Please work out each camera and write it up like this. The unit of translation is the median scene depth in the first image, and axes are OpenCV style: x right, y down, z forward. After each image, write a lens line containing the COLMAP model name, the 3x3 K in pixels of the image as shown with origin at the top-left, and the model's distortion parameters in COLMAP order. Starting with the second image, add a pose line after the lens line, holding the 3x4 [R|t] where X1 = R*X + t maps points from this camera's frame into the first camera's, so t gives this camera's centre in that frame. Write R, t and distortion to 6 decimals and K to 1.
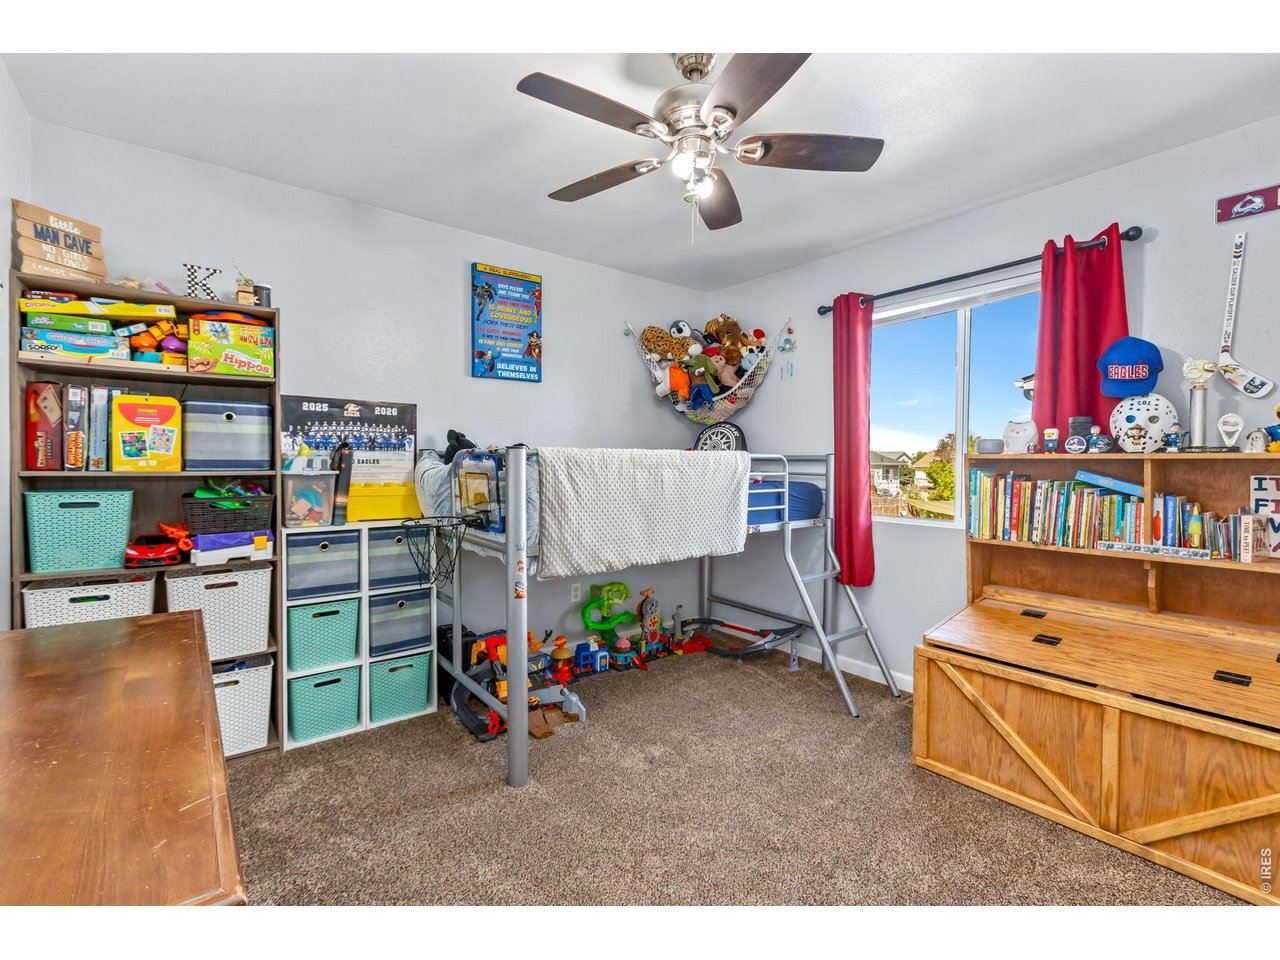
lens RADIAL K [[585.6, 0, 640.5], [0, 585.6, 474.3], [0, 0, 1]] dist [-0.003109, -0.000539]
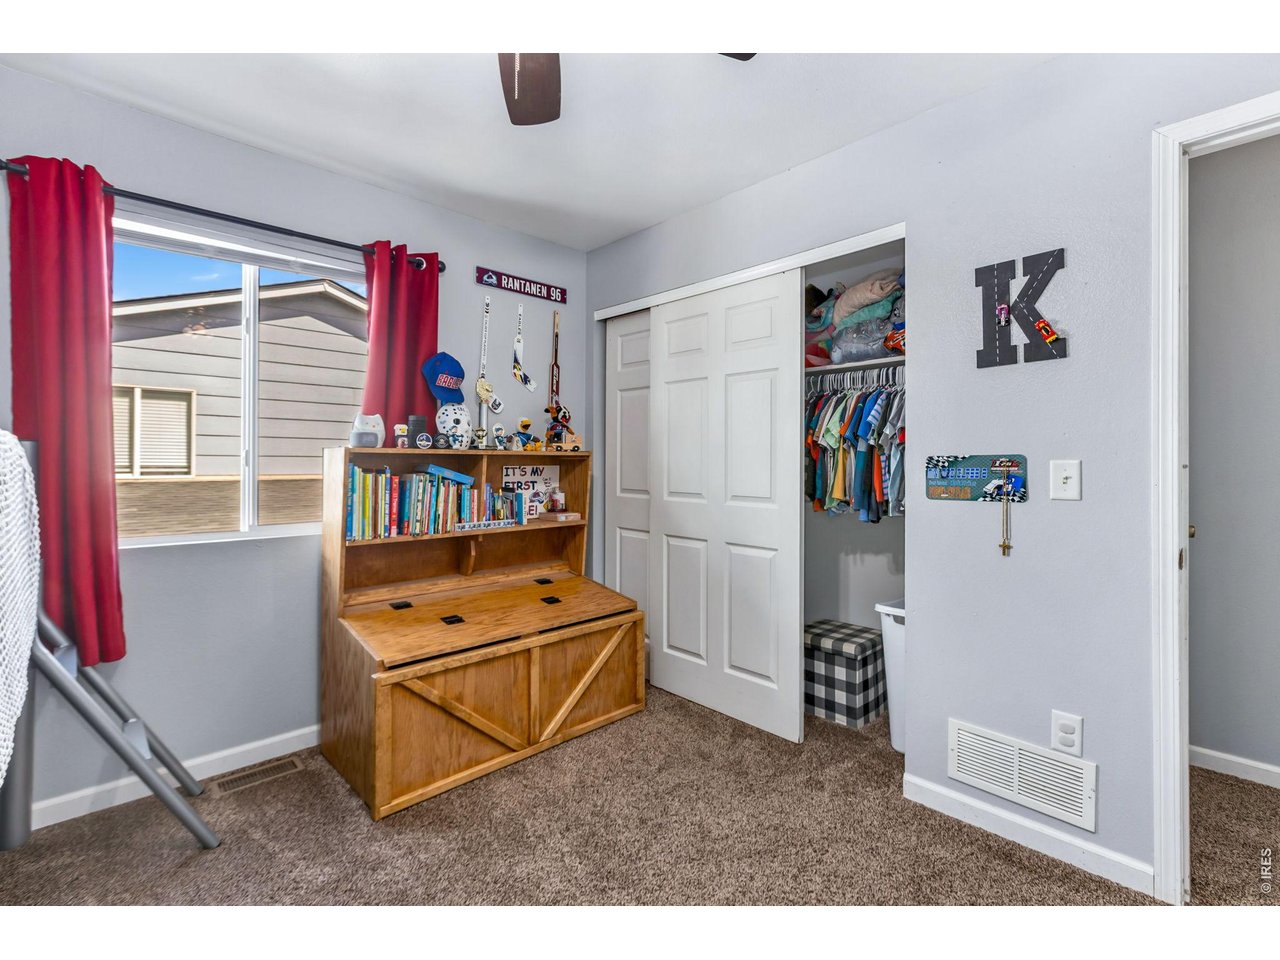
lens RADIAL K [[585.6, 0, 659.9], [0, 585.6, 459.2], [0, 0, 1]] dist [-0.003109, -0.000539]
pose [[-0.125584, -0.004329, 0.992073, -0.431353], [0.012793, 0.999900, 0.005983, -0.018252], [-0.992000, 0.013443, -0.125517, 0.744419]]
